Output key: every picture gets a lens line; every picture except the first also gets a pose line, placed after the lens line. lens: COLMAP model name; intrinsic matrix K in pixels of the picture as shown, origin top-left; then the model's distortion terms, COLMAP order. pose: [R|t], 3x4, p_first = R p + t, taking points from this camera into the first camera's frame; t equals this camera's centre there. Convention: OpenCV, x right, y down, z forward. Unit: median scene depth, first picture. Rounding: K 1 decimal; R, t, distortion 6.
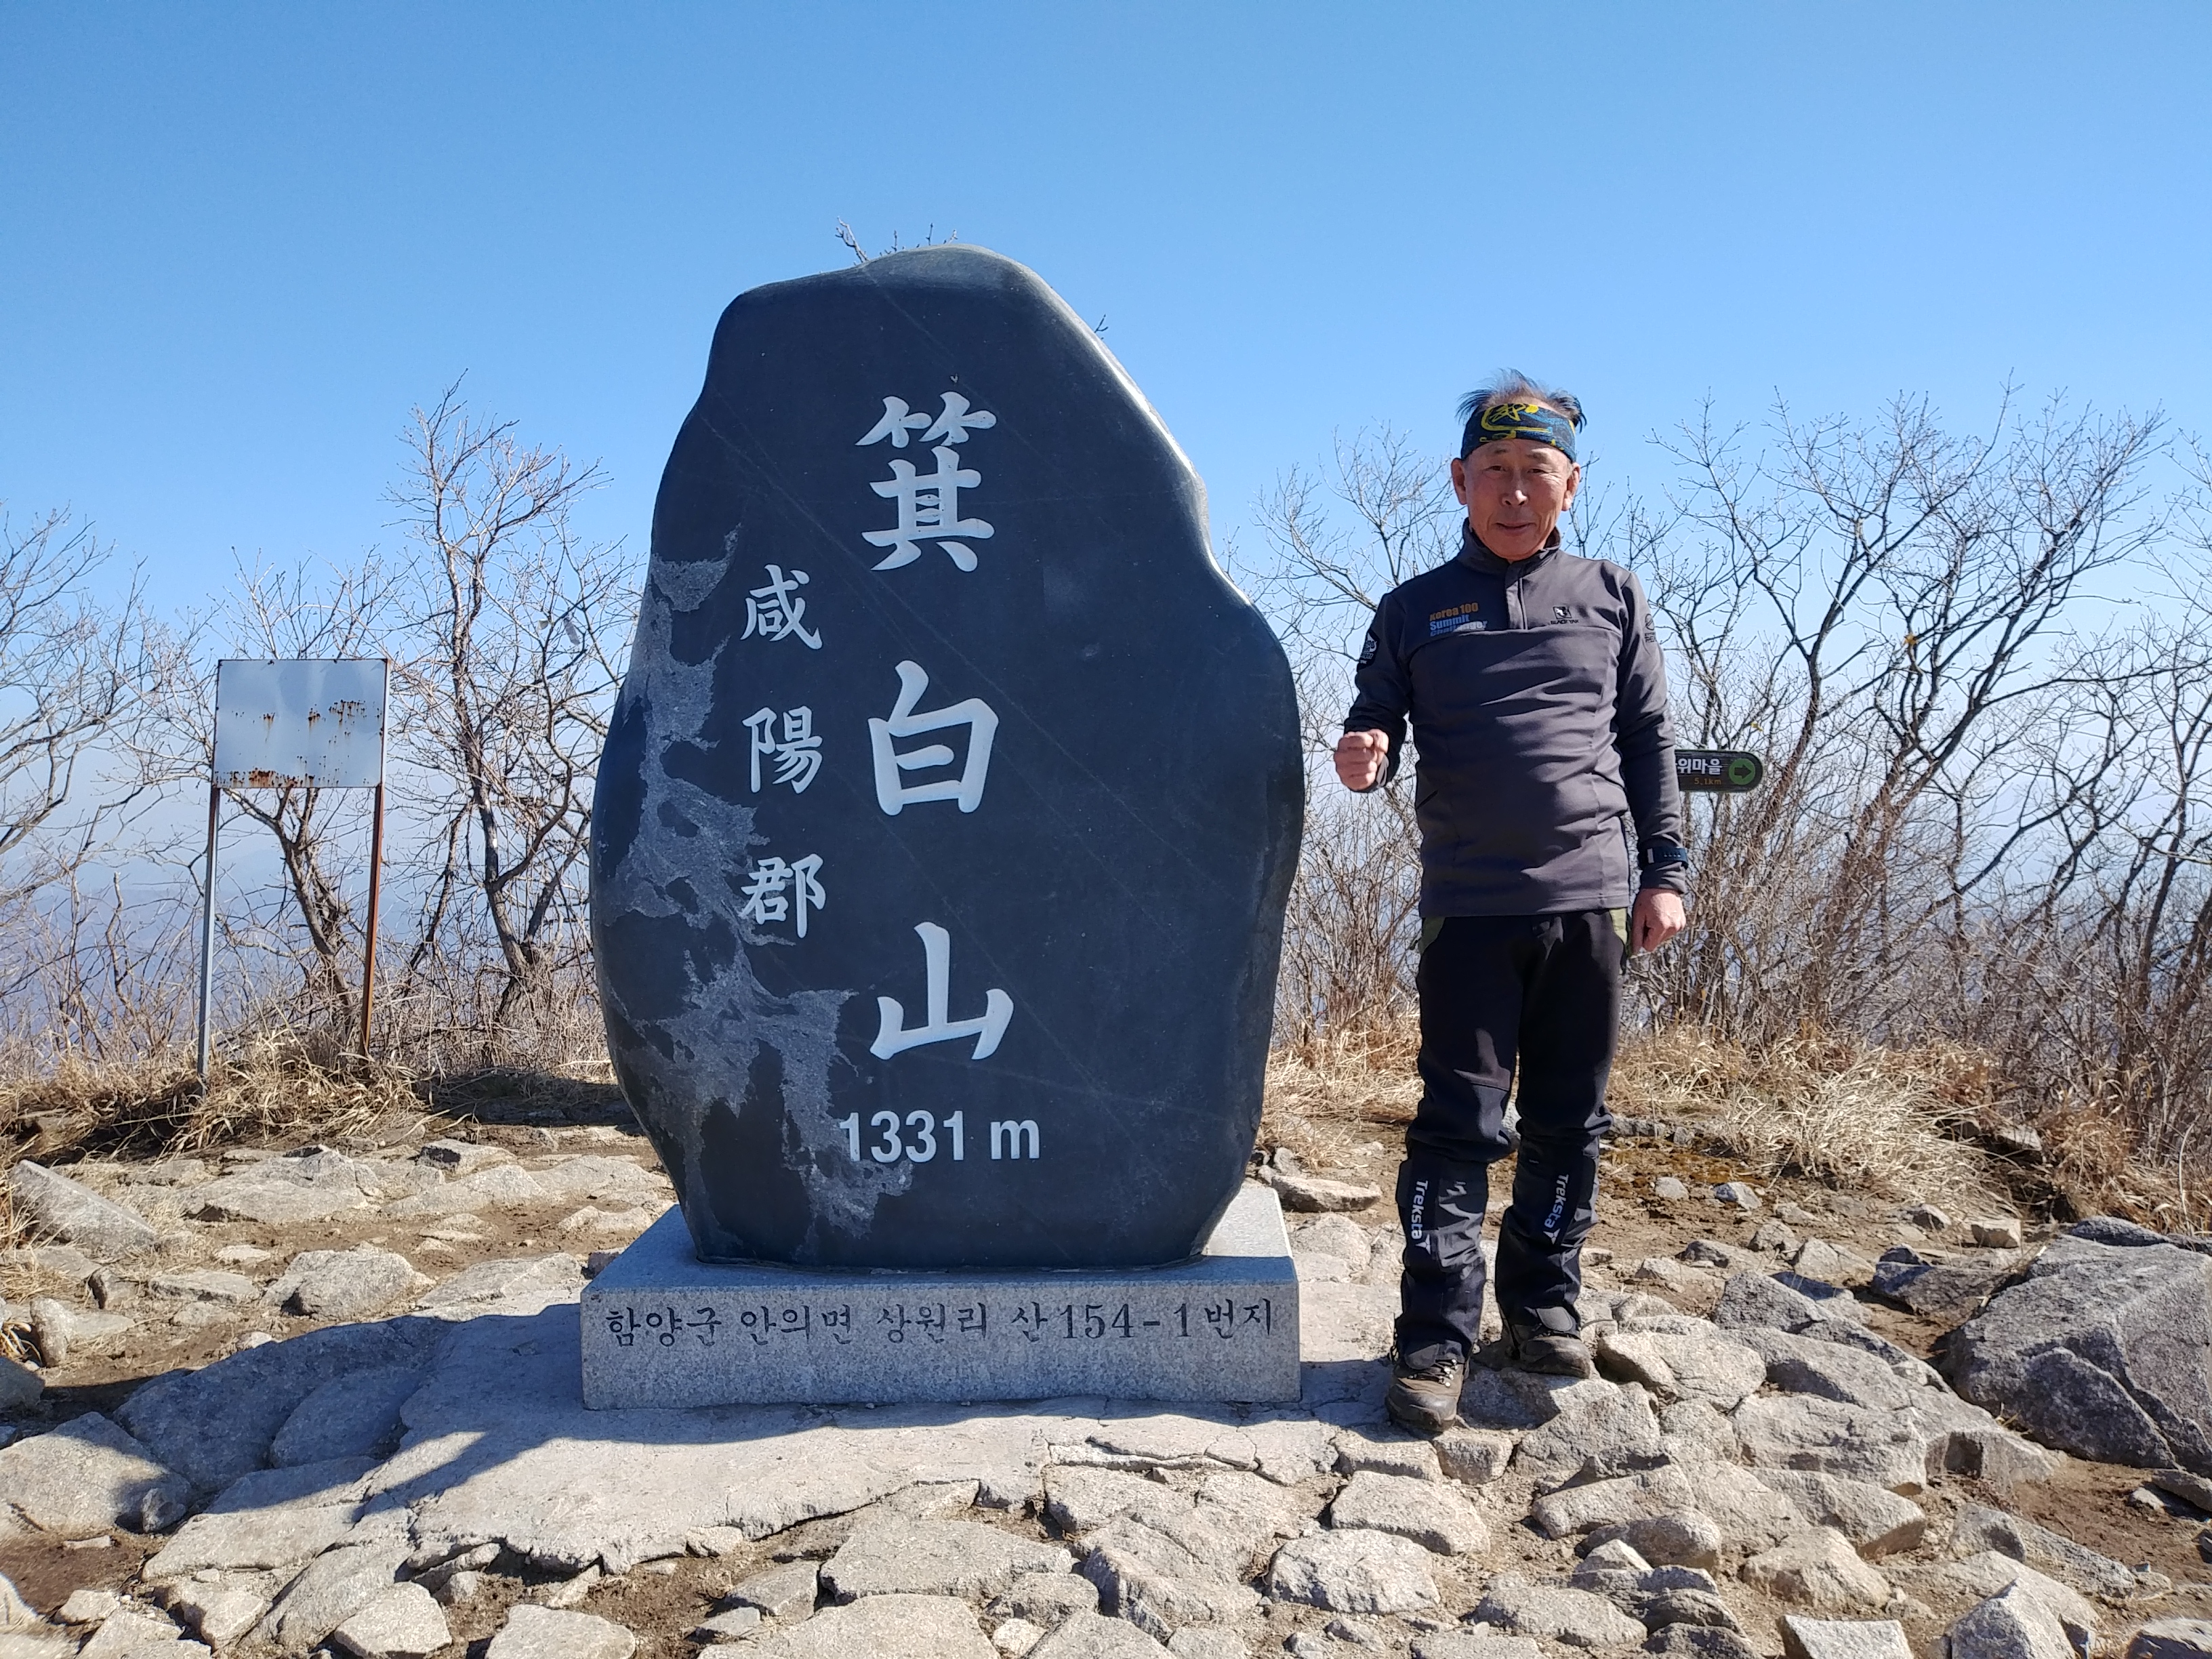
lens RADIAL K [[1816.3, 0, 1116.3], [0, 1816.3, 837.4], [0, 0, 1]] dist [0.044389, -0.084386]
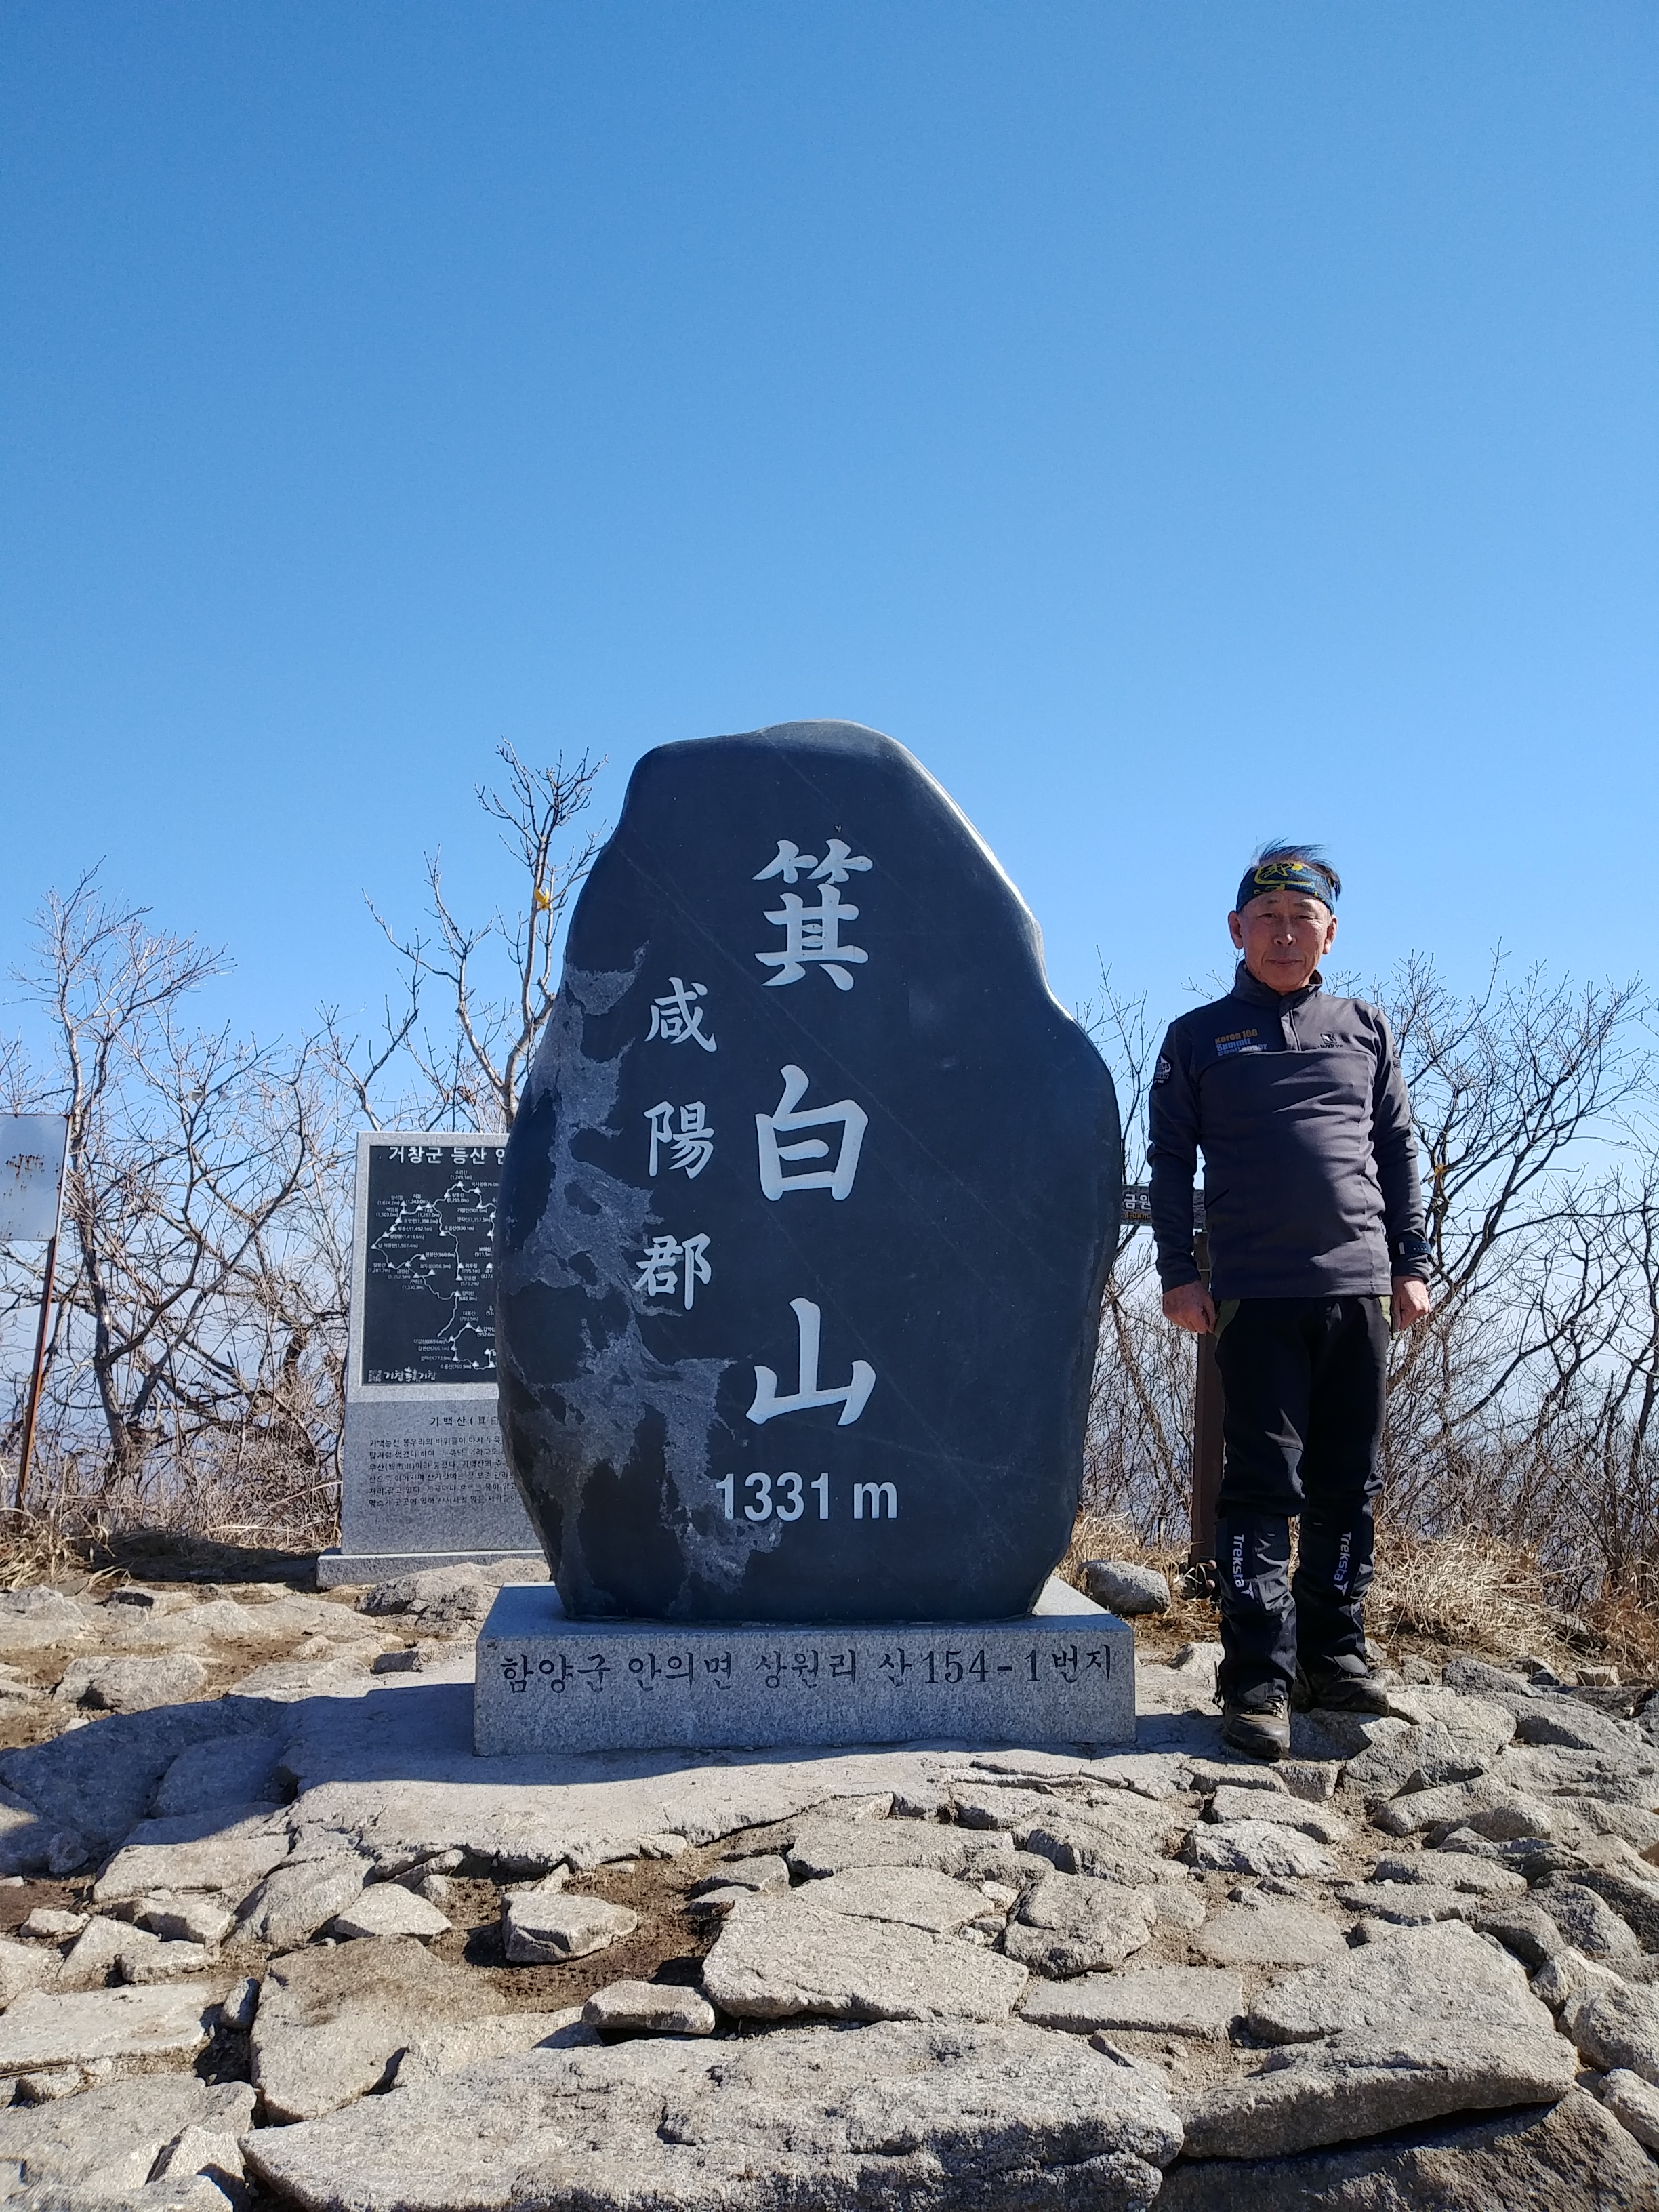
lens RADIAL K [[1816.3, 0, 829.5], [0, 1816.3, 1106.0], [0, 0, 1]] dist [0.044389, -0.084386]
pose [[0.990757, 0.035916, 0.130804, -0.238594], [-0.015097, 0.987514, -0.156805, 0.105327], [-0.134803, 0.153381, 0.978929, -0.109379]]
